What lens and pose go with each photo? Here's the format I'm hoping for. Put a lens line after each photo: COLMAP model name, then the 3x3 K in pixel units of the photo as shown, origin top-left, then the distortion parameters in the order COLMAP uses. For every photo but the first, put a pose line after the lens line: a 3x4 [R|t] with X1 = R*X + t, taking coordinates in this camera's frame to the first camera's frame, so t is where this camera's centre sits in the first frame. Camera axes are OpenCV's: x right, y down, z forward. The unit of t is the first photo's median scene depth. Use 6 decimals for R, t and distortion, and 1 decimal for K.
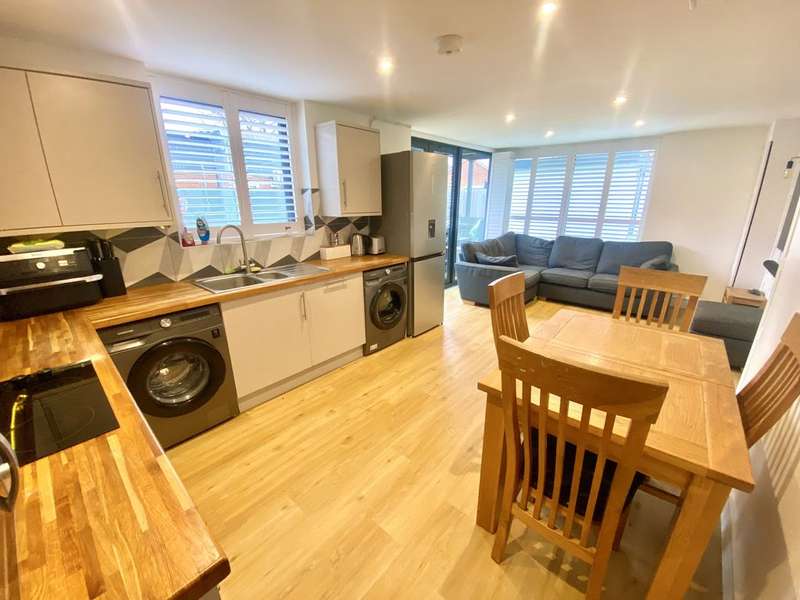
lens RADIAL K [[322.8, 0, 400.0], [0, 322.8, 300.0], [0, 0, 1]] dist [0.027110, -0.026755]
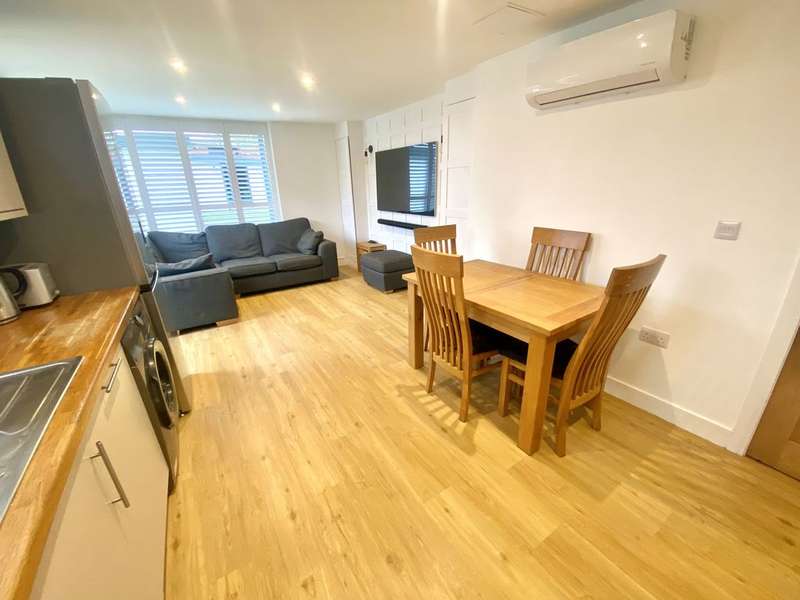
lens RADIAL K [[322.8, 0, 400.0], [0, 322.8, 300.0], [0, 0, 1]] dist [0.027110, -0.026755]
pose [[0.276935, -0.331756, 0.901801, -0.403654], [0.310779, 0.918989, 0.242642, -0.124885], [-0.909243, 0.213065, 0.357603, 0.490590]]
